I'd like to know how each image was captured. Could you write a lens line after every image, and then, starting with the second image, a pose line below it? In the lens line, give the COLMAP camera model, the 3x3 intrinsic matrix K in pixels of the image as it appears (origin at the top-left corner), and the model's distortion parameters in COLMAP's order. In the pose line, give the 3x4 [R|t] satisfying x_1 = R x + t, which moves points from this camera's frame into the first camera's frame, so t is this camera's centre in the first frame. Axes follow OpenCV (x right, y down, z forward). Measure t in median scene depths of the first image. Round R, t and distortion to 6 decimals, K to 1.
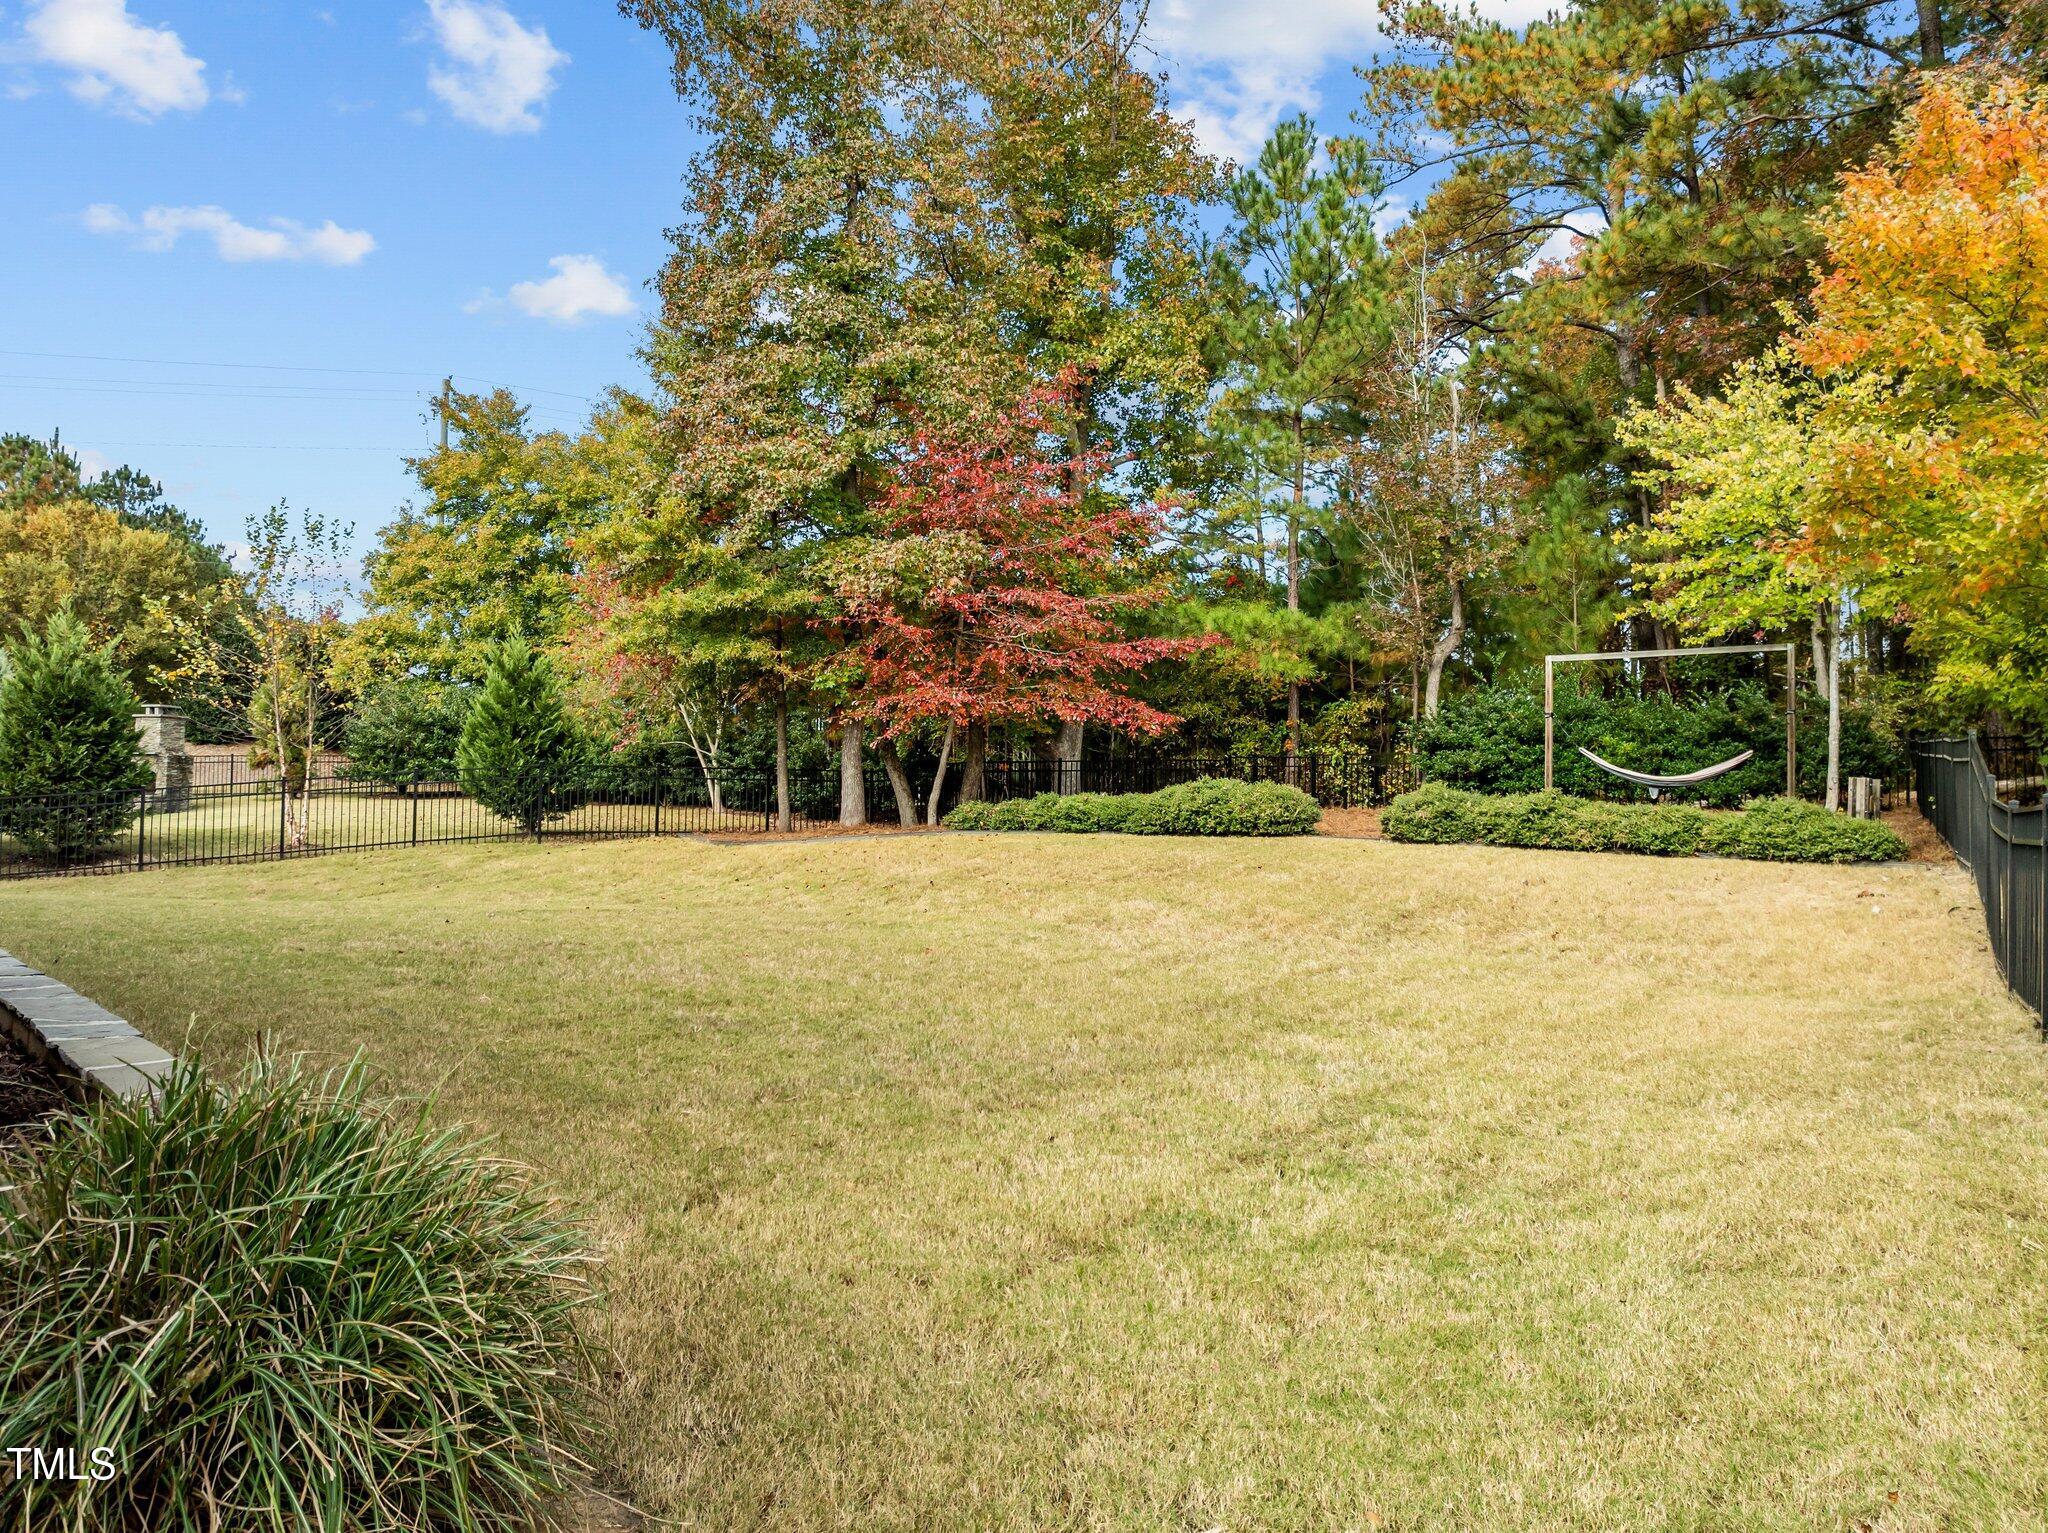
lens RADIAL K [[1432.9, 0, 1024.8], [0, 1432.9, 769.6], [0, 0, 1]] dist [-0.001734, -0.000201]
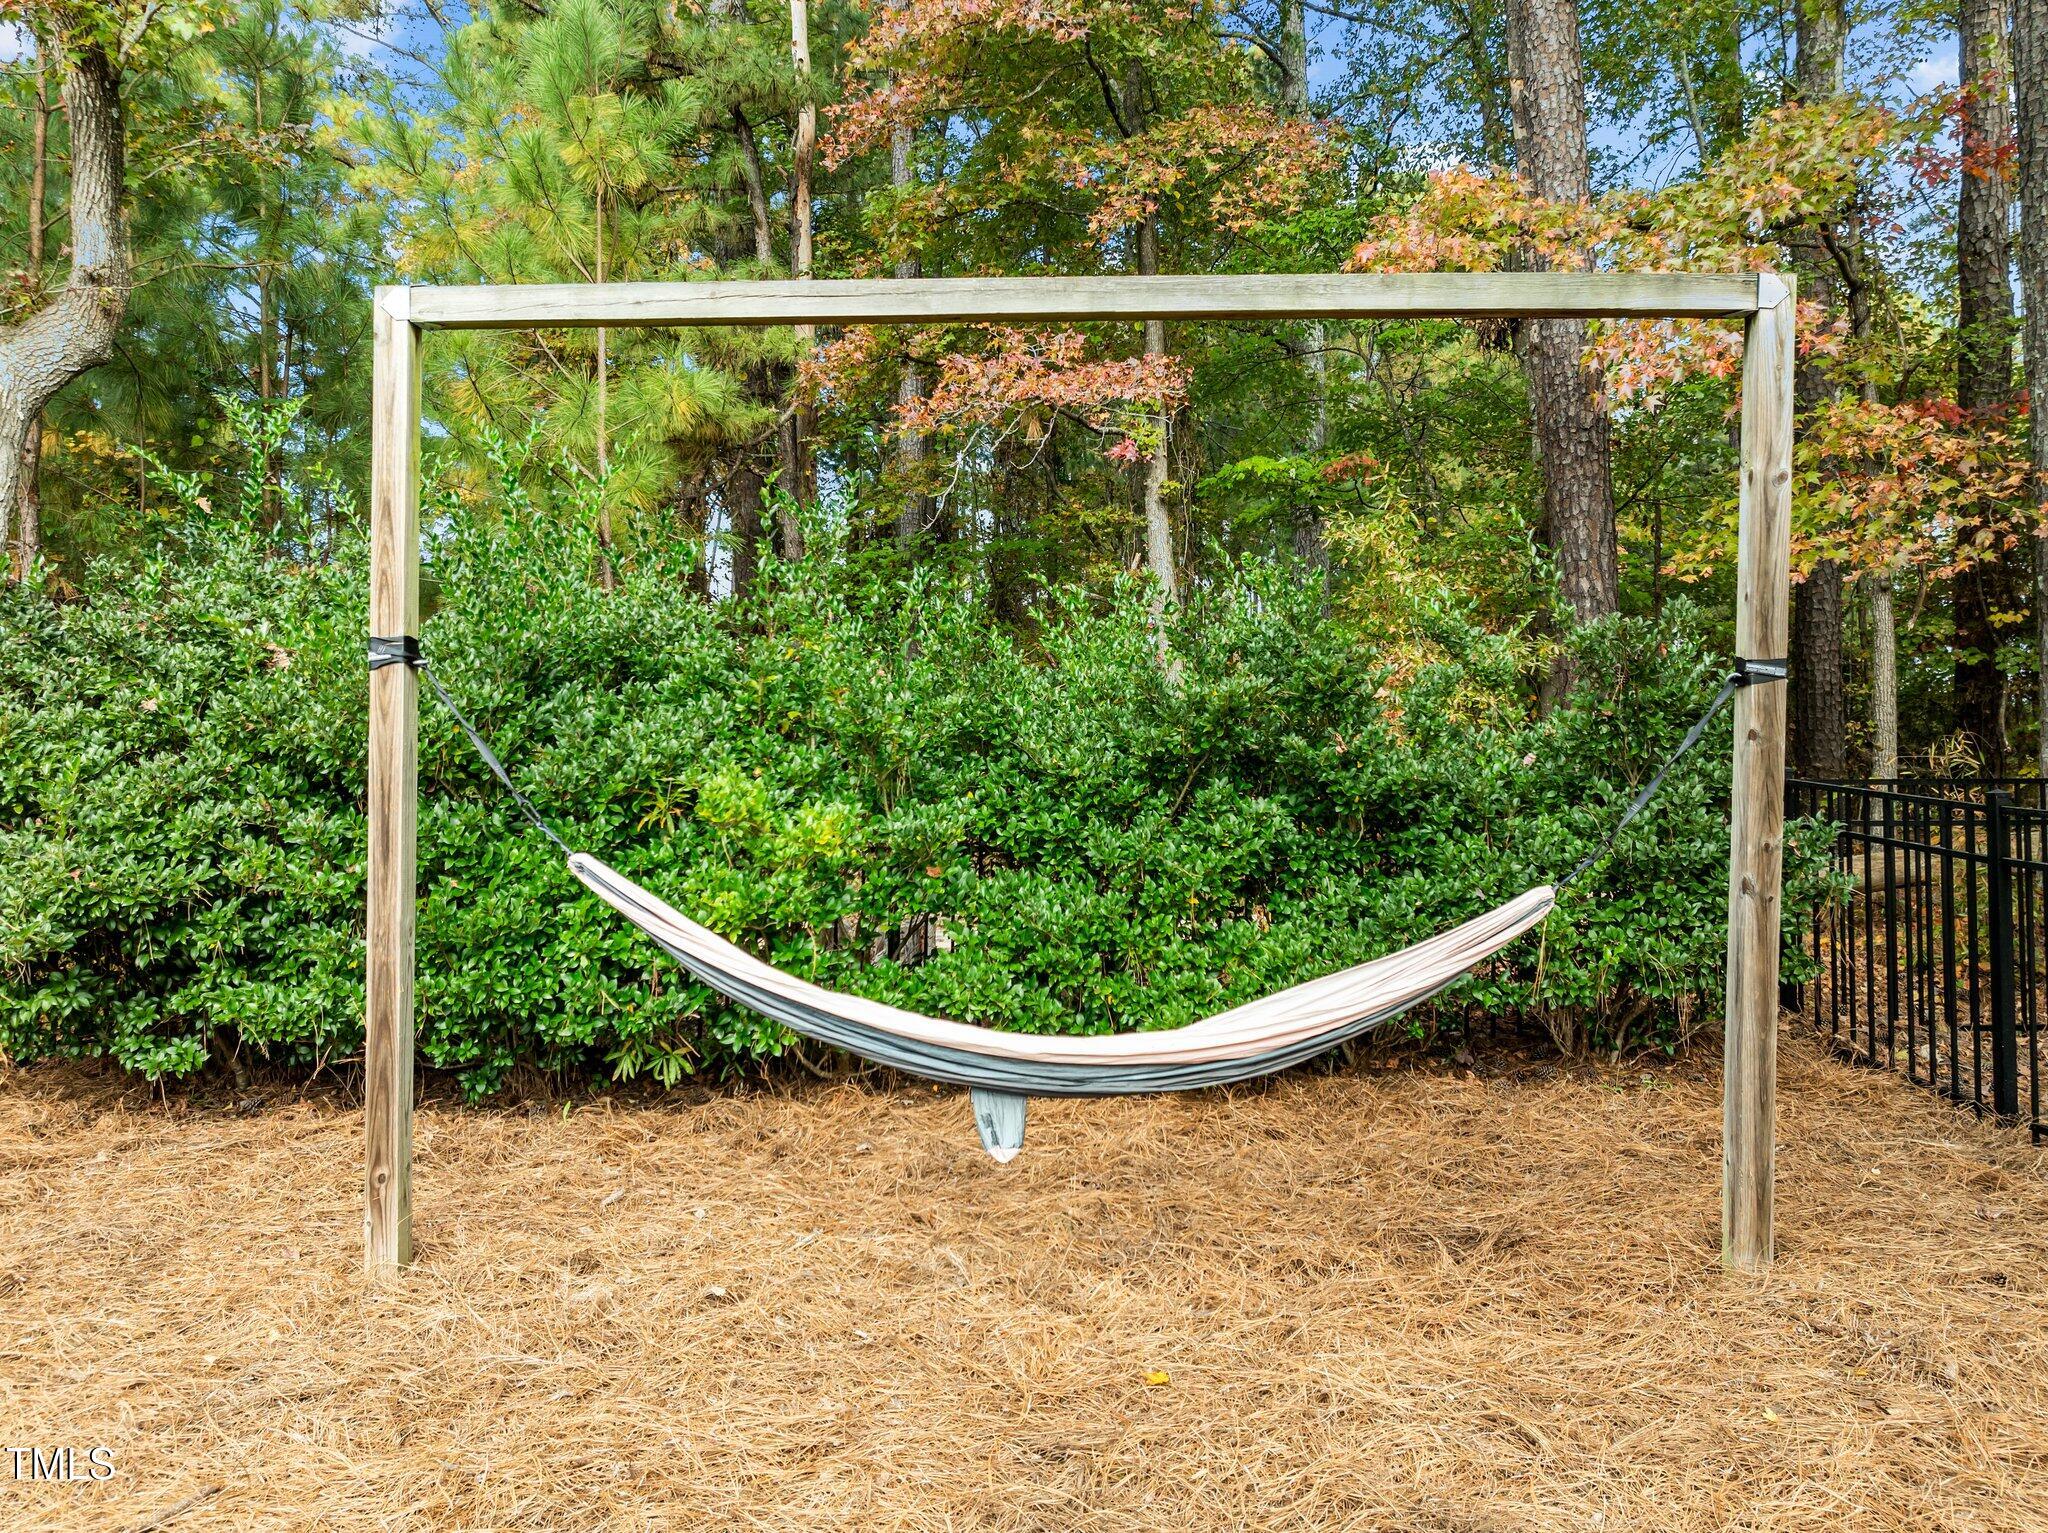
lens RADIAL K [[1430.4, 0, 1024.9], [0, 1430.4, 763.9], [0, 0, 1]] dist [0.000191, 0.000020]
pose [[0.817324, -0.002550, 0.576173, 0.324032], [-0.000683, 0.999985, 0.005395, -0.024865], [-0.576178, -0.004803, 0.817310, 0.807278]]
